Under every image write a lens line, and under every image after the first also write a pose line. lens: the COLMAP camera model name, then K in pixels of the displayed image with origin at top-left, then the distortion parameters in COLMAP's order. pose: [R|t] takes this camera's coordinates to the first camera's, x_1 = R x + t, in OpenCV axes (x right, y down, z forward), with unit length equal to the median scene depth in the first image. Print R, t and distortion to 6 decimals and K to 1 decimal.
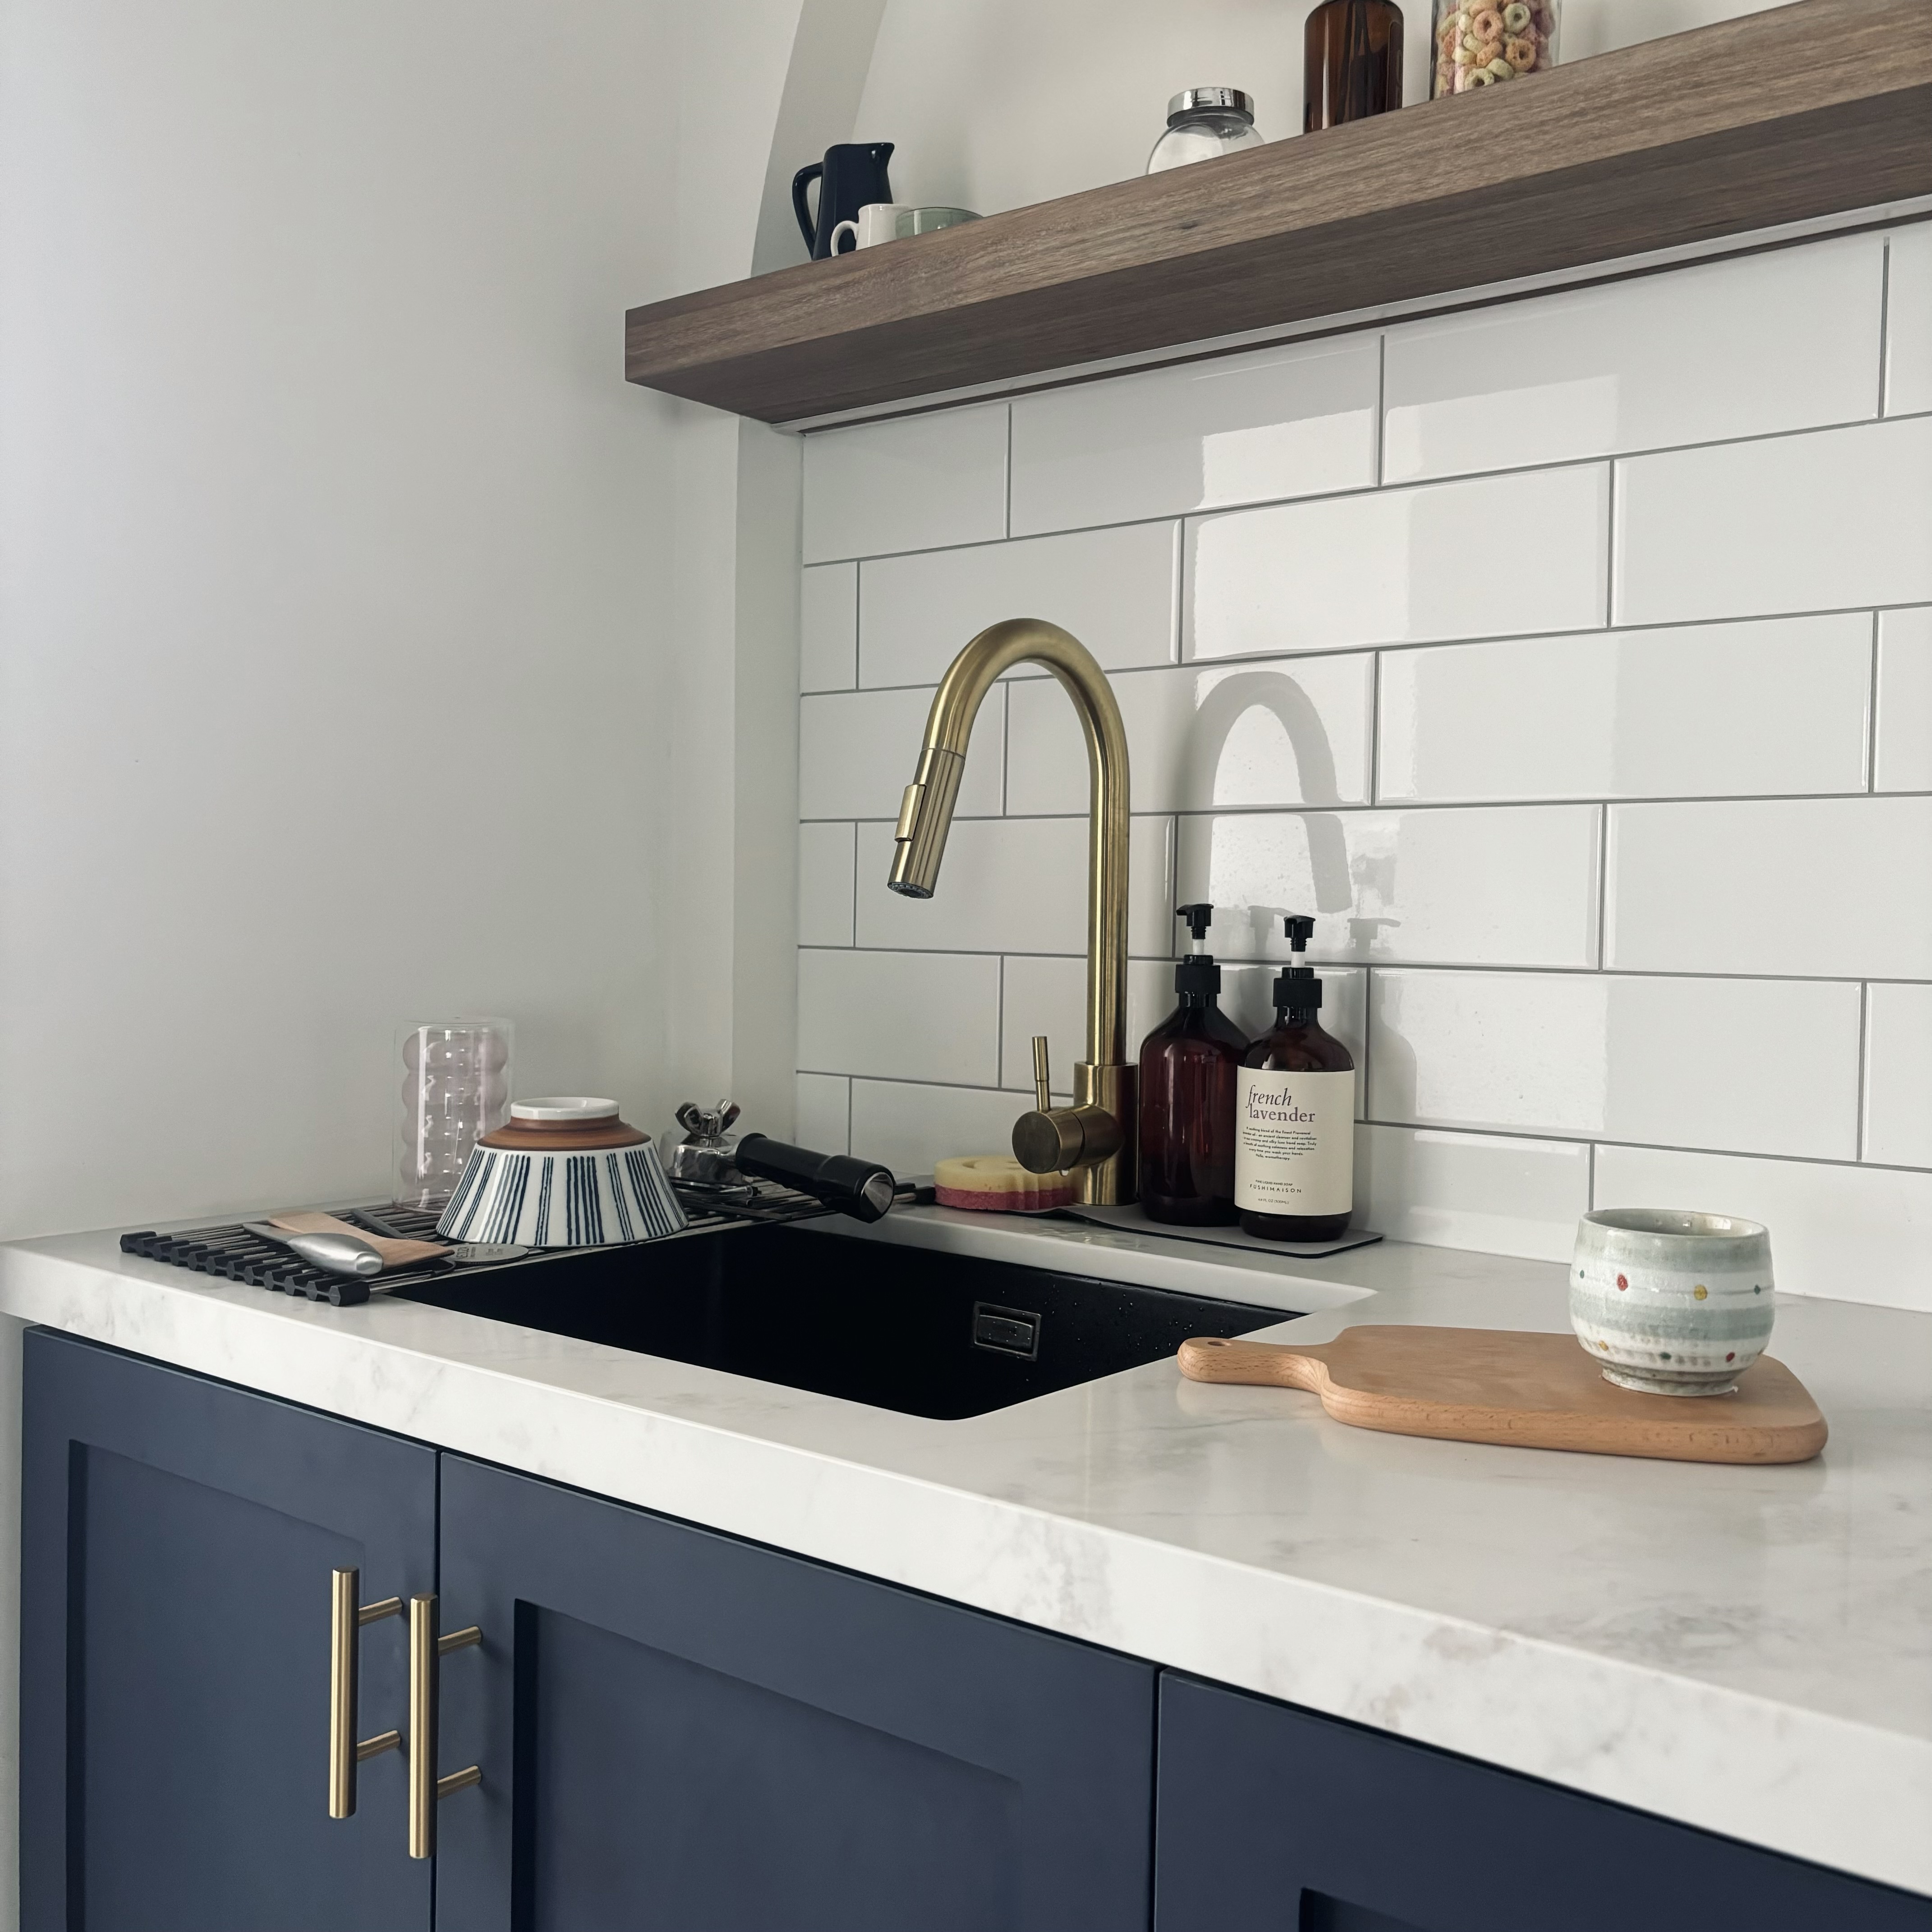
lens RADIAL K [[2000.7, 0, 984.4], [0, 2000.7, 961.6], [0, 0, 1]] dist [0.040753, 0.000000]
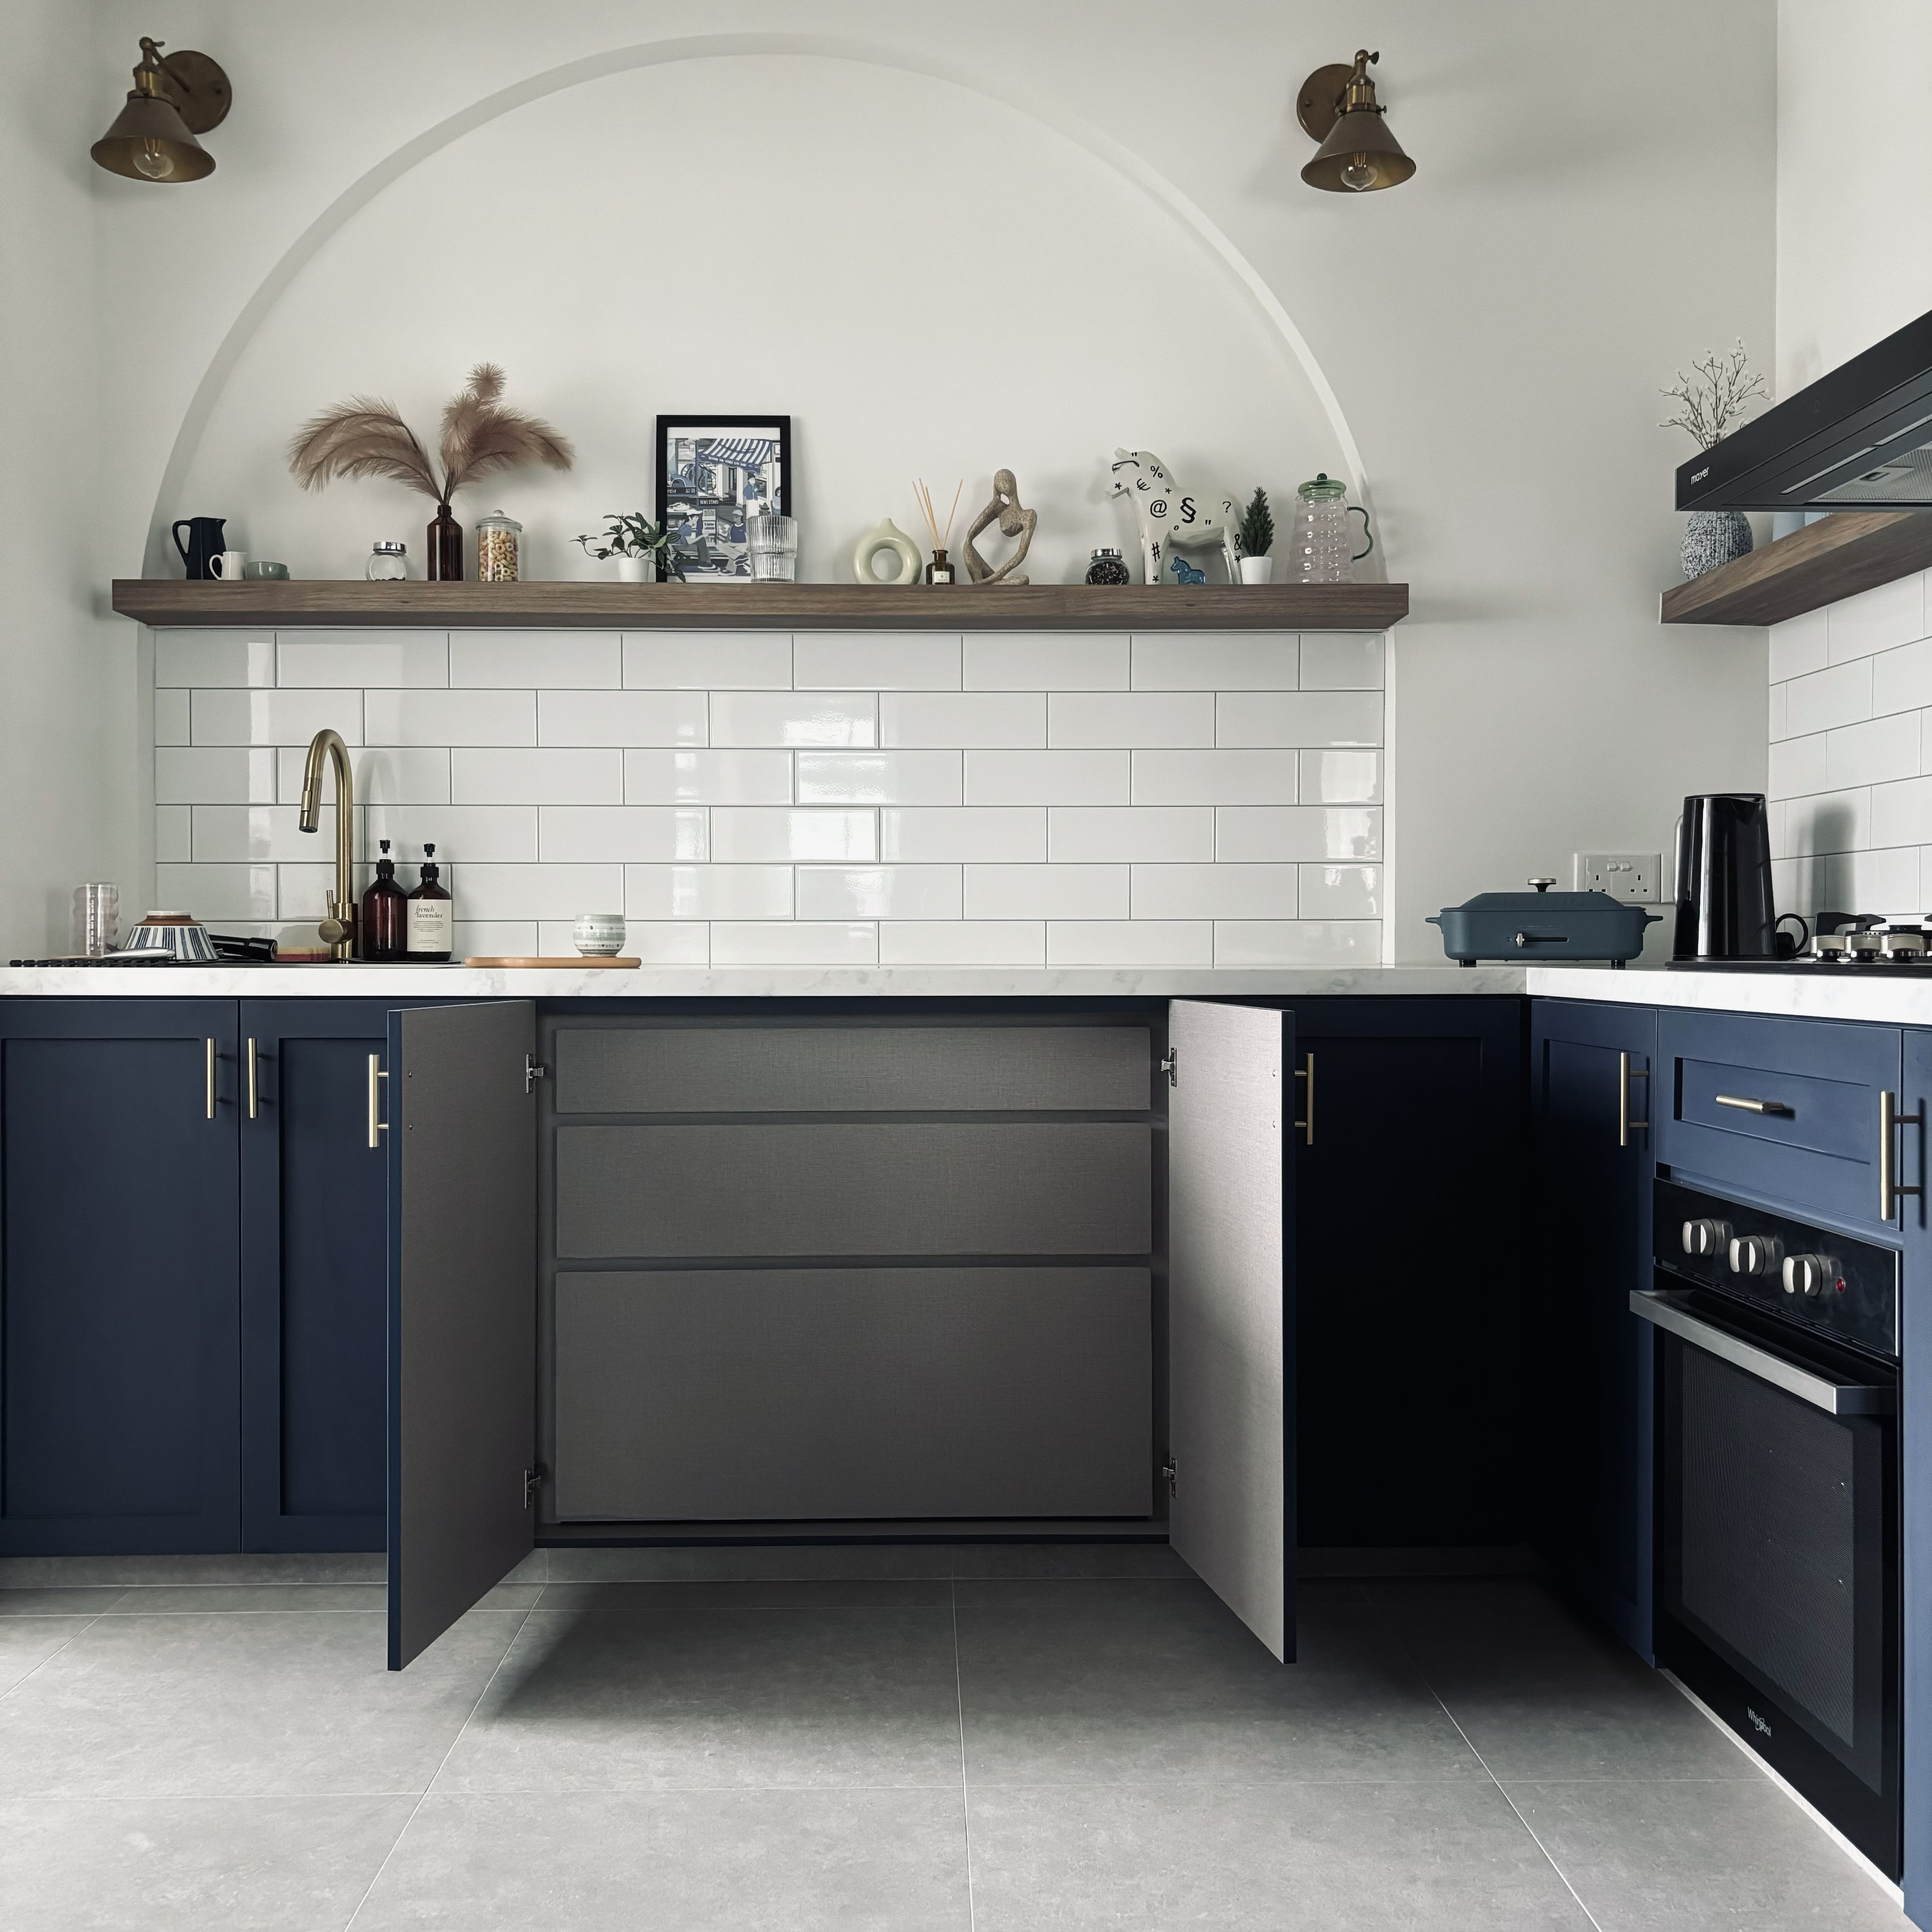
lens RADIAL K [[2000.7, 0, 968.8], [0, 2000.7, 960.3], [0, 0, 1]] dist [0.040753, 0.000000]
pose [[0.773033, -0.021891, 0.633988, -1.011371], [0.026529, 0.999646, 0.002169, 0.149233], [-0.633810, 0.015142, 0.773340, -1.578507]]
